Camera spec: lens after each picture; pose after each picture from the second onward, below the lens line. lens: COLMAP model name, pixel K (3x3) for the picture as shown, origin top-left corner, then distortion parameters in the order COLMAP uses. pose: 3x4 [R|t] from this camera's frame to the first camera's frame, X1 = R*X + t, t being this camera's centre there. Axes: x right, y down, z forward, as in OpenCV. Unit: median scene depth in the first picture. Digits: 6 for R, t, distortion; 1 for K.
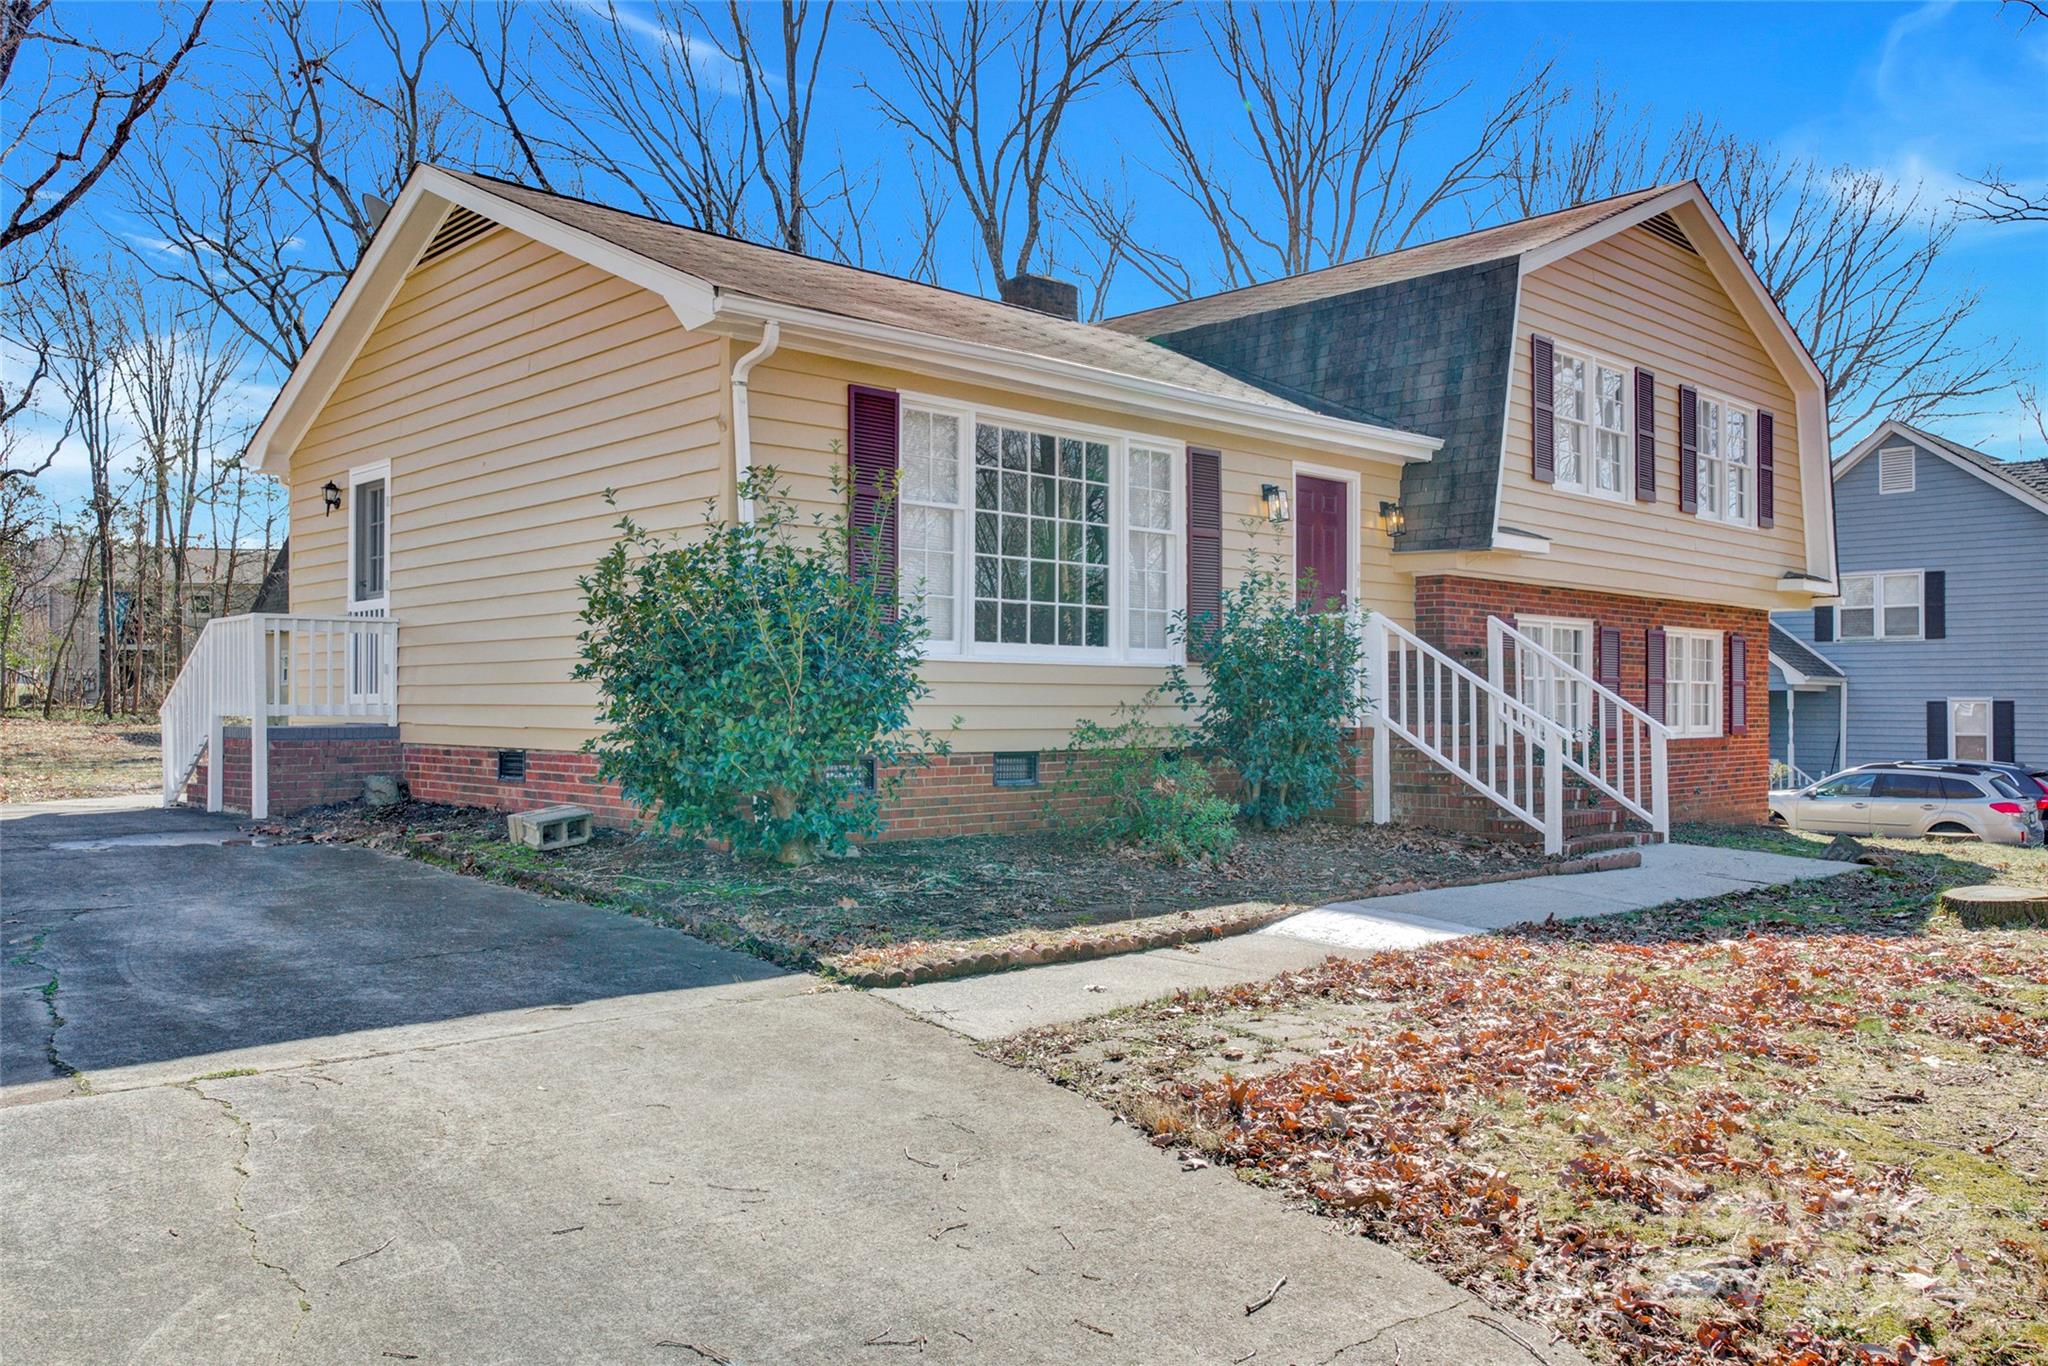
lens RADIAL K [[1588.4, 0, 1024.0], [0, 1588.4, 683.0], [0, 0, 1]] dist [-0.036697, -0.003668]
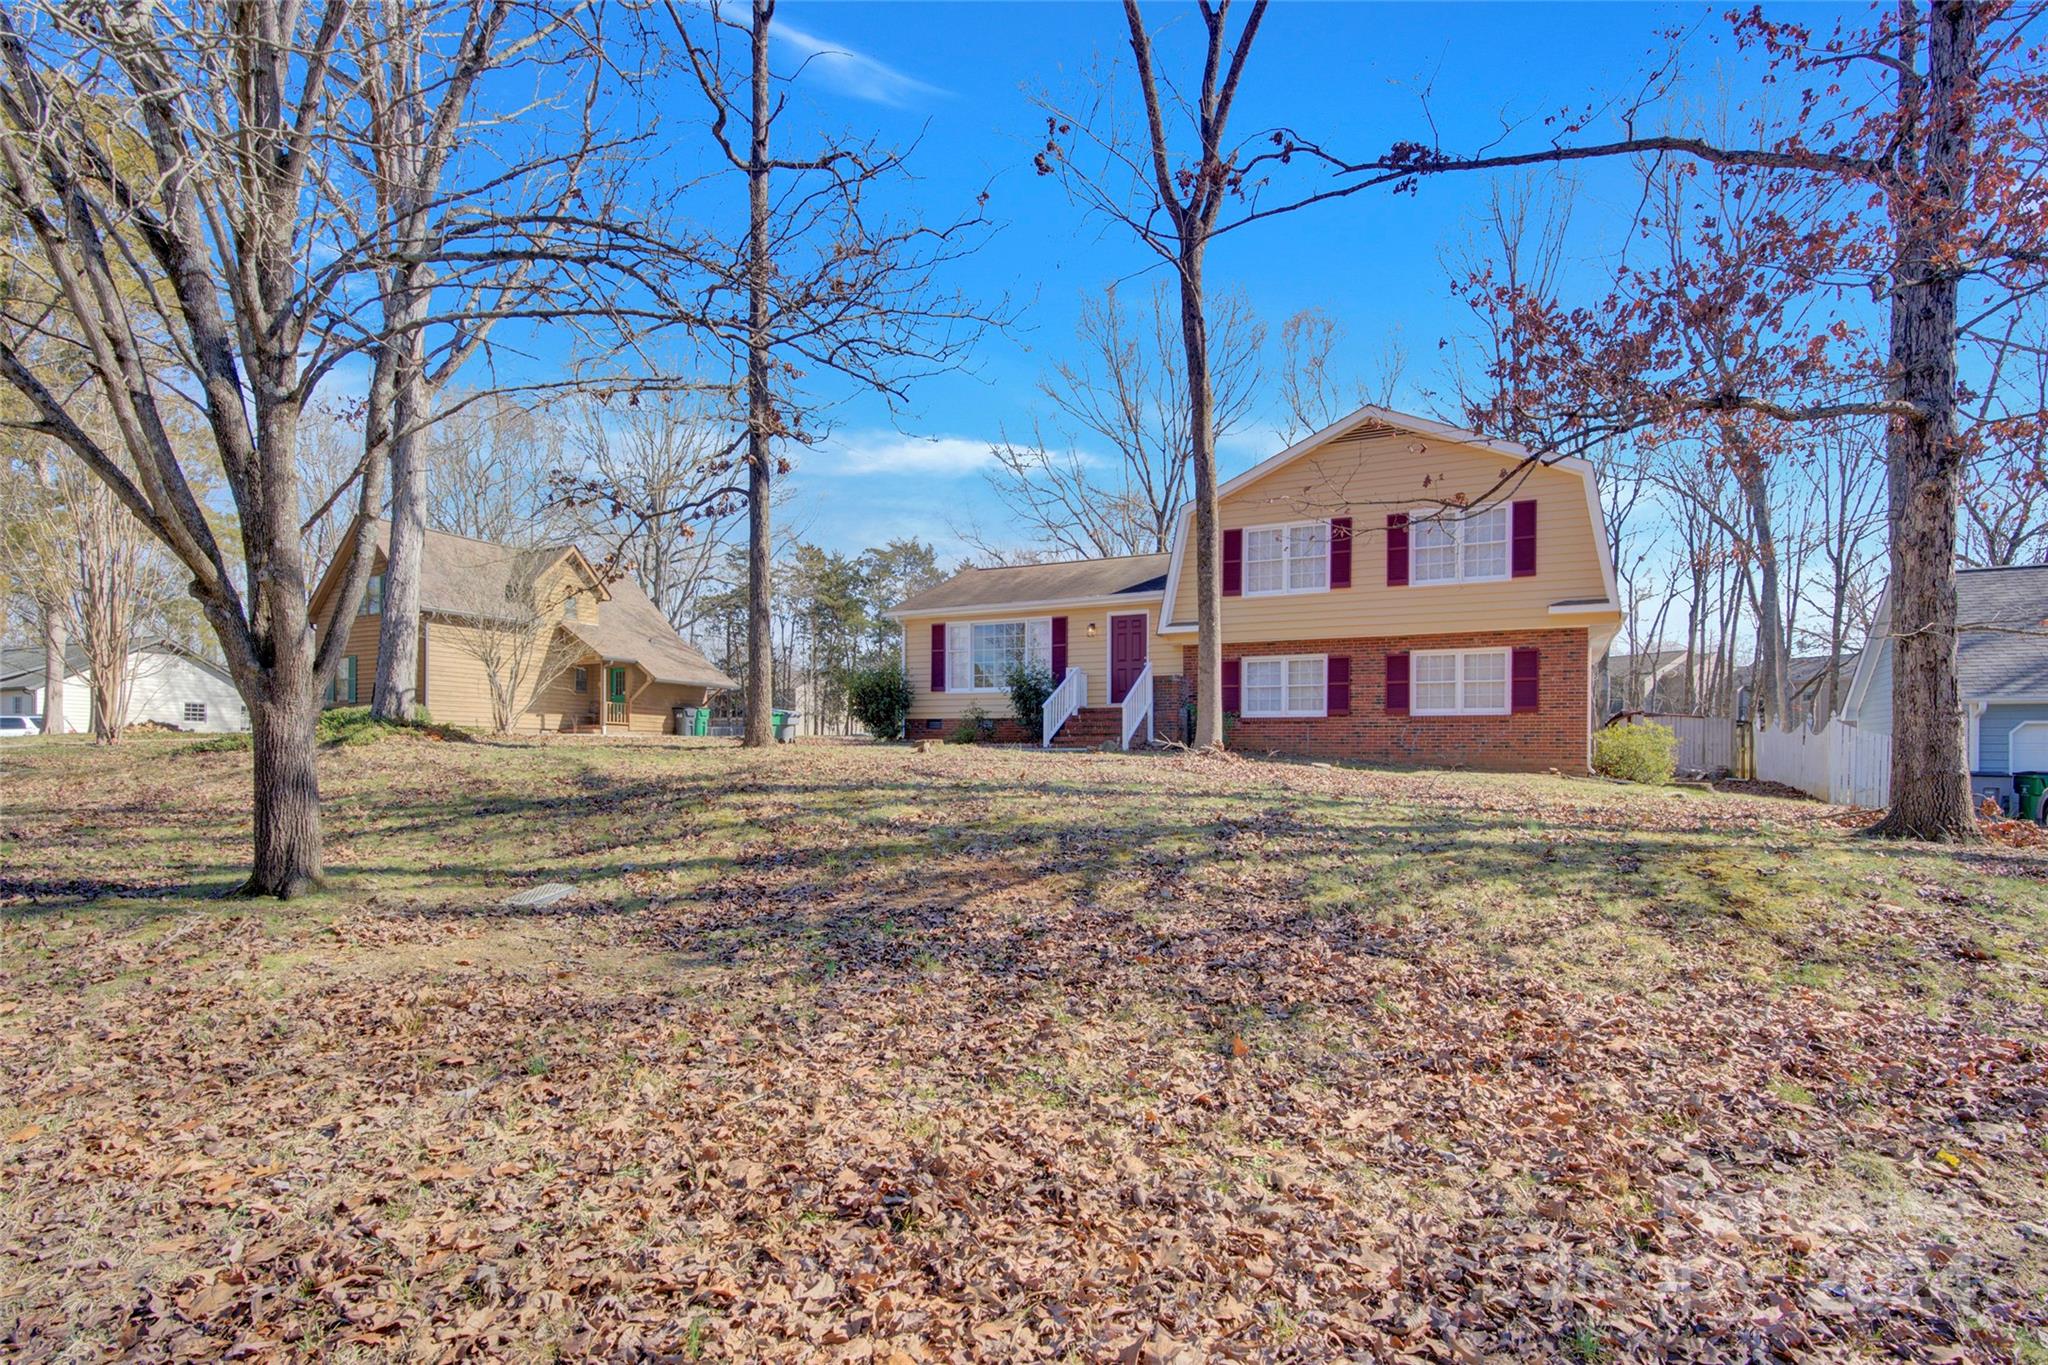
lens RADIAL K [[985.7, 0, 1027.0], [0, 985.7, 753.4], [0, 0, 1]] dist [-0.000943, -0.000106]
pose [[0.325257, 0.000371, -0.945626, 1.702359], [0.005382, 0.999983, 0.002244, 0.095500], [0.945610, -0.005819, 0.325249, 0.320261]]
